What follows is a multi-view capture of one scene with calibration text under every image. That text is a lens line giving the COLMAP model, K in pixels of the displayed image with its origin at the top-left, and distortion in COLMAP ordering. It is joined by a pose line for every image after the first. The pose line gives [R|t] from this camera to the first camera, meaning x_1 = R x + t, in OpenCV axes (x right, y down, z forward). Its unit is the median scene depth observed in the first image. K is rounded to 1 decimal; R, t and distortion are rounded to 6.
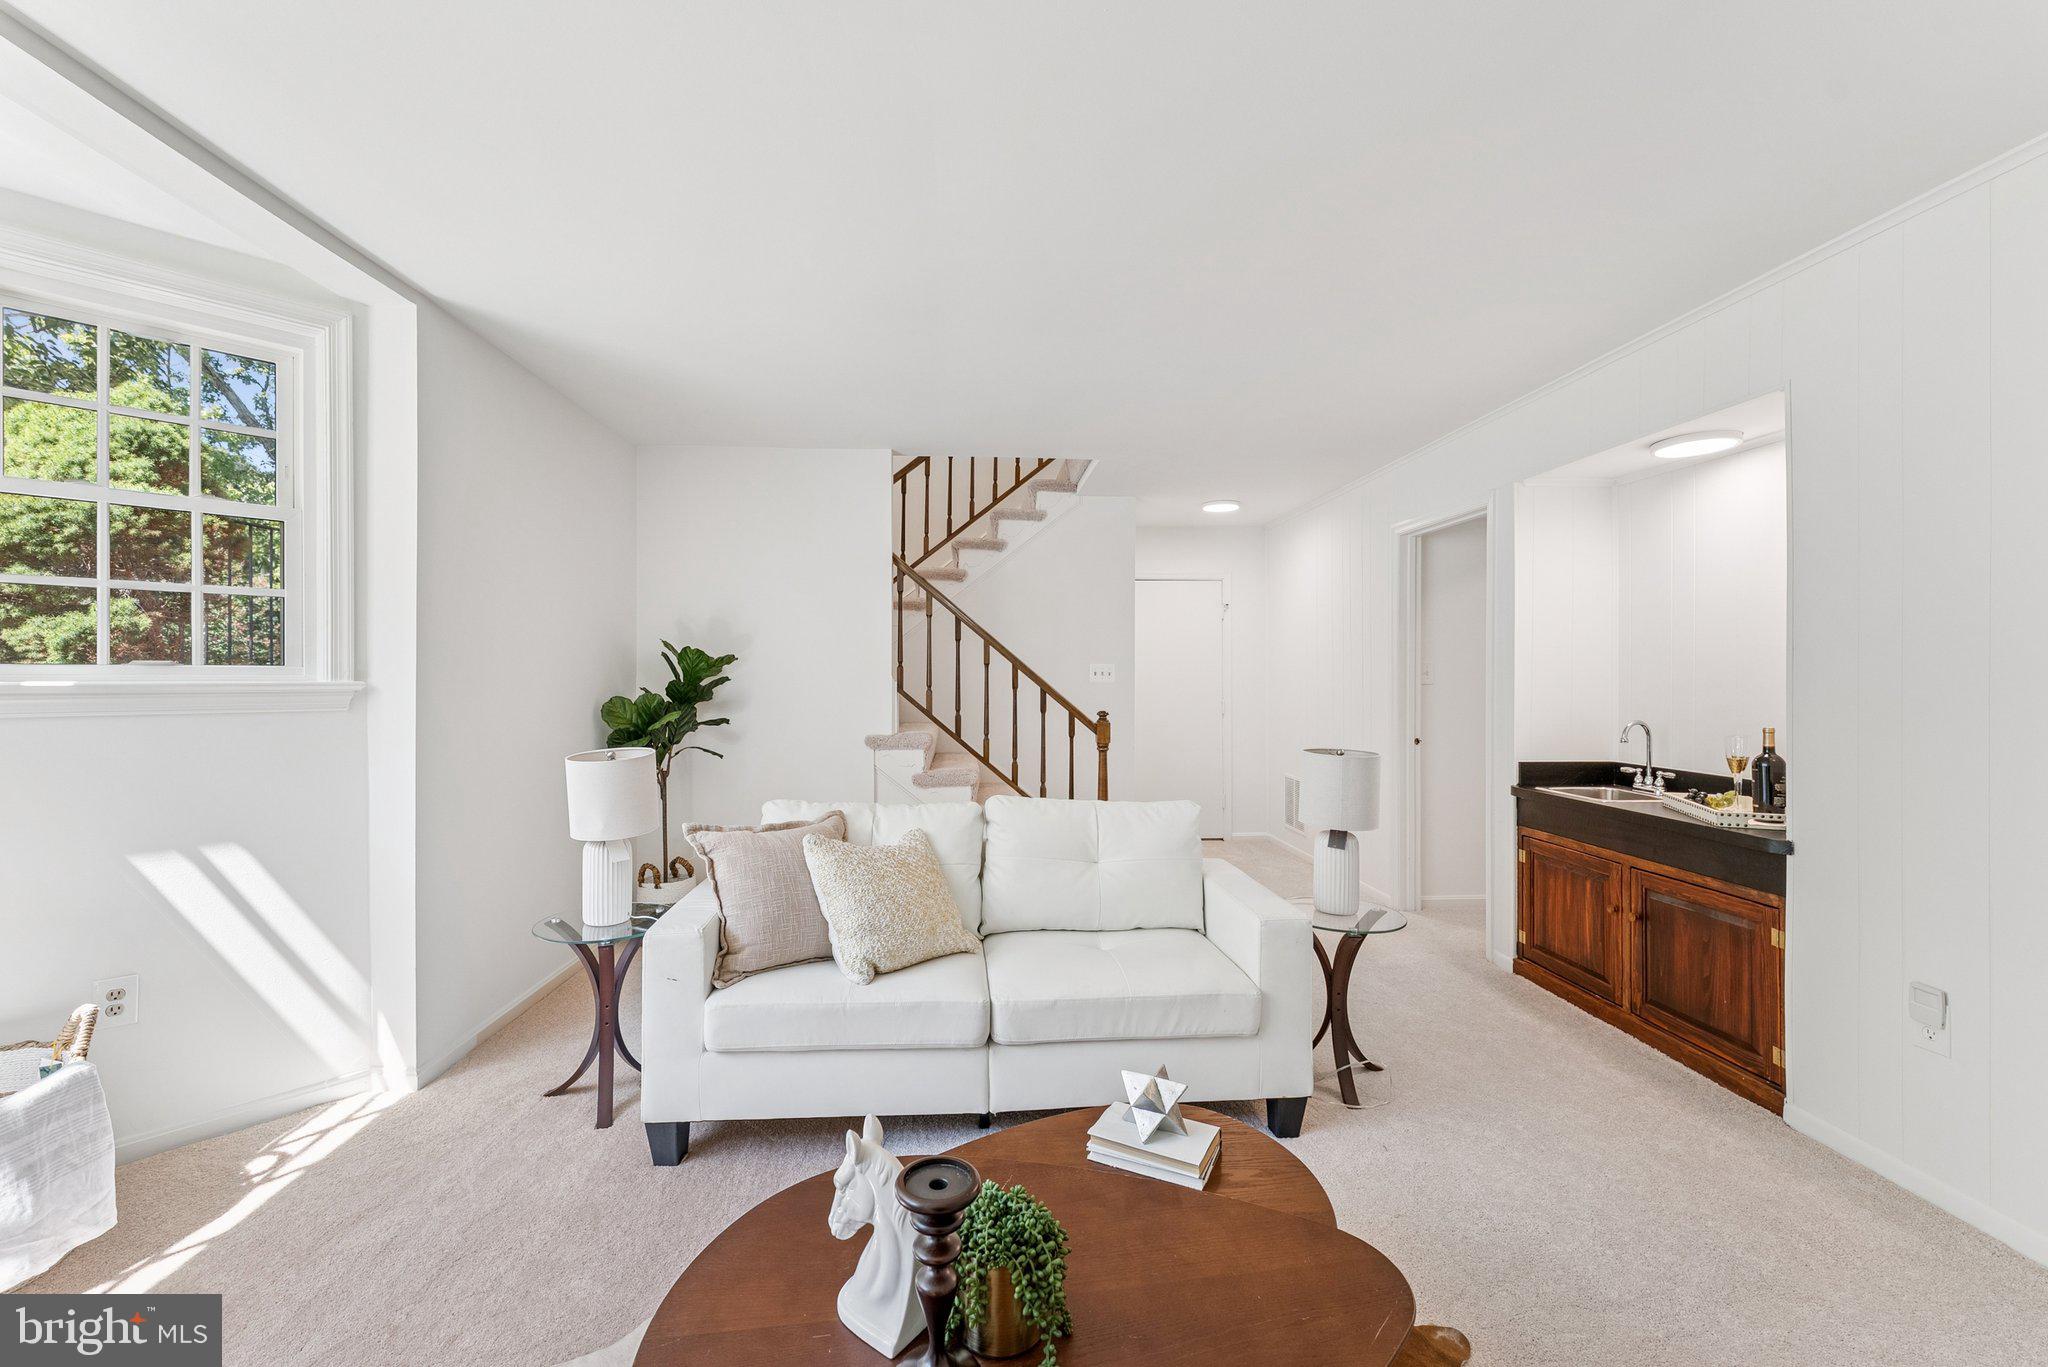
lens RADIAL K [[857.2, 0, 1020.4], [0, 857.2, 671.2], [0, 0, 1]] dist [-0.000281, -0.000967]
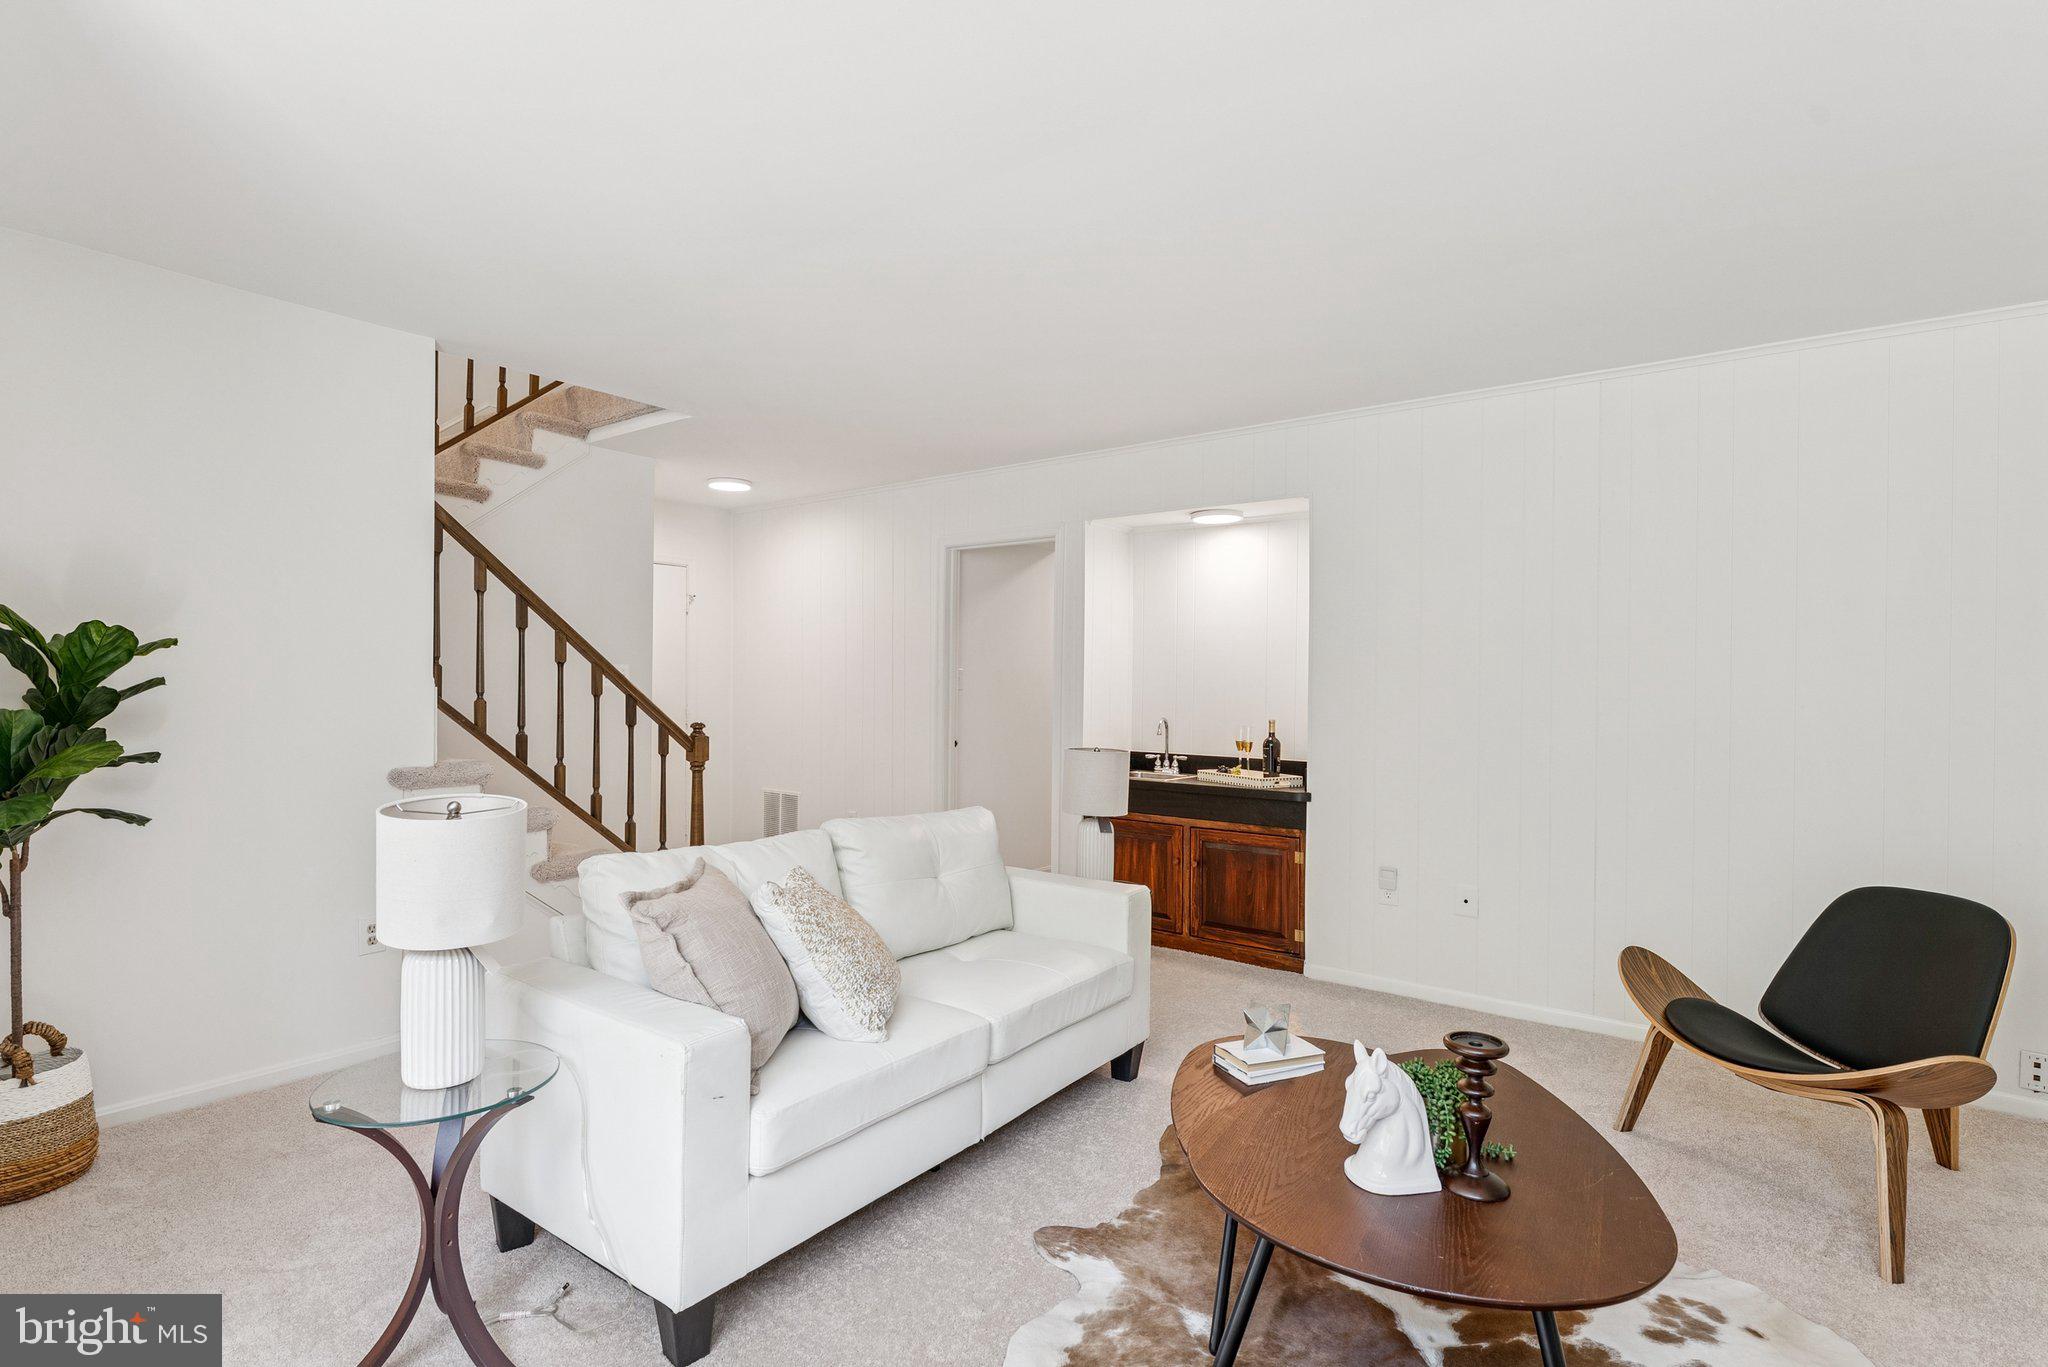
lens RADIAL K [[1032.3, 0, 1026.3], [0, 1032.3, 695.5], [0, 0, 1]] dist [0.003986, -0.000297]
pose [[0.630281, -0.004691, 0.776353, -0.711658], [-0.012111, 0.999801, 0.015874, 0.000698], [-0.776273, -0.019408, 0.630098, 0.193605]]
